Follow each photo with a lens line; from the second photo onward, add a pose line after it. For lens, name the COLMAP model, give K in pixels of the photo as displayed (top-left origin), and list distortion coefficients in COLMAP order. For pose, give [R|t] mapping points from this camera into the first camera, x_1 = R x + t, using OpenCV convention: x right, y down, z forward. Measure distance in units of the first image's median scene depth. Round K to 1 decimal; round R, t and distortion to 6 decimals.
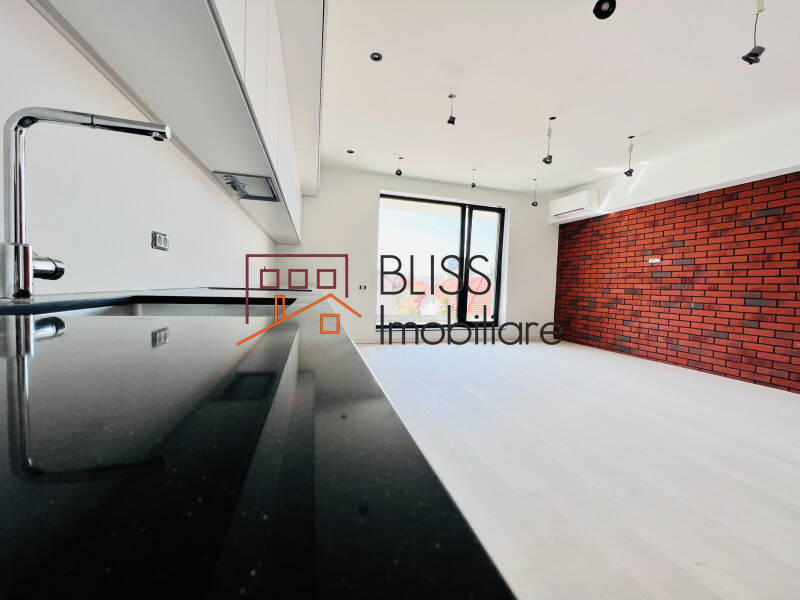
lens RADIAL K [[328.1, 0, 400.0], [0, 328.1, 300.0], [0, 0, 1]] dist [0.000159, -0.000061]
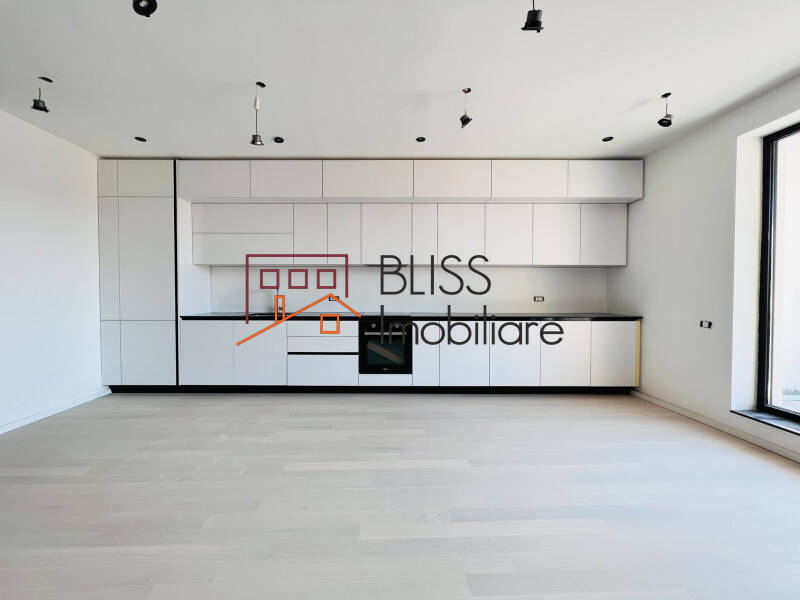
lens RADIAL K [[319.3, 0, 398.1], [0, 319.3, 298.0], [0, 0, 1]] dist [-0.000395, -0.000171]
pose [[-0.261045, -0.011333, -0.965260, 0.487043], [-0.041930, 0.999120, -0.000391, -0.053040], [0.964415, 0.040372, -0.261291, 0.544453]]
